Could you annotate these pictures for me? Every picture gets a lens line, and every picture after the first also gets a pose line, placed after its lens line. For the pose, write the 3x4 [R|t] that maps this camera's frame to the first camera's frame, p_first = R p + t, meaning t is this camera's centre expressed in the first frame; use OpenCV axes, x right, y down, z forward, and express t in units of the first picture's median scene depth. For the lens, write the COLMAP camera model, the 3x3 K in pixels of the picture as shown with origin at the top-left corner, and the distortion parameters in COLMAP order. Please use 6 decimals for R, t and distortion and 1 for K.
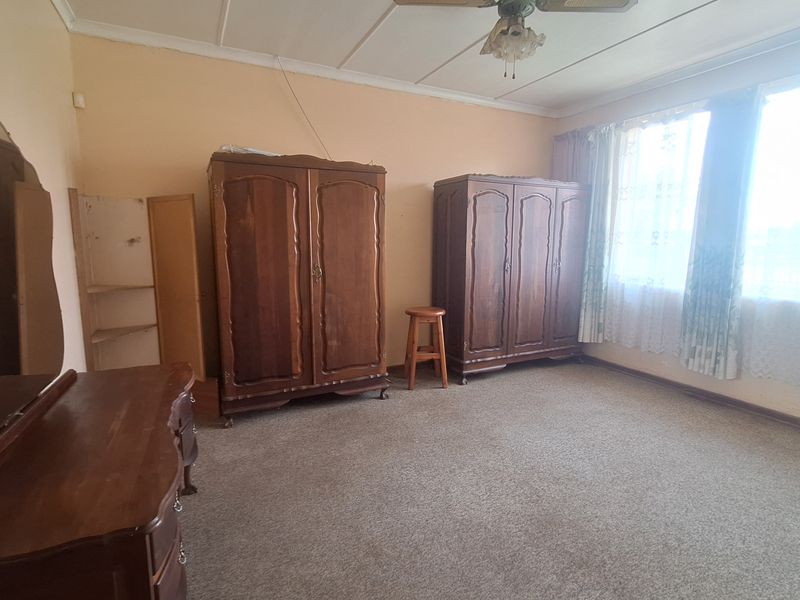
lens RADIAL K [[420.7, 0, 401.1], [0, 420.7, 299.0], [0, 0, 1]] dist [-0.011744, 0.004327]
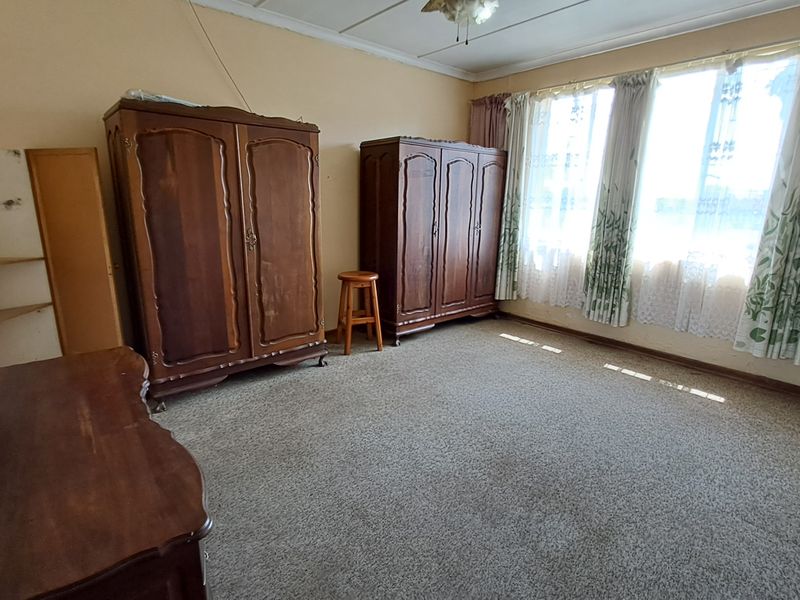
lens RADIAL K [[422.1, 0, 400.7], [0, 422.1, 299.9], [0, 0, 1]] dist [-0.005373, -0.001949]
pose [[0.970174, -0.044974, 0.238203, -0.101120], [0.021529, 0.994742, 0.100127, -0.015102], [-0.241454, -0.092013, 0.966040, 0.006480]]
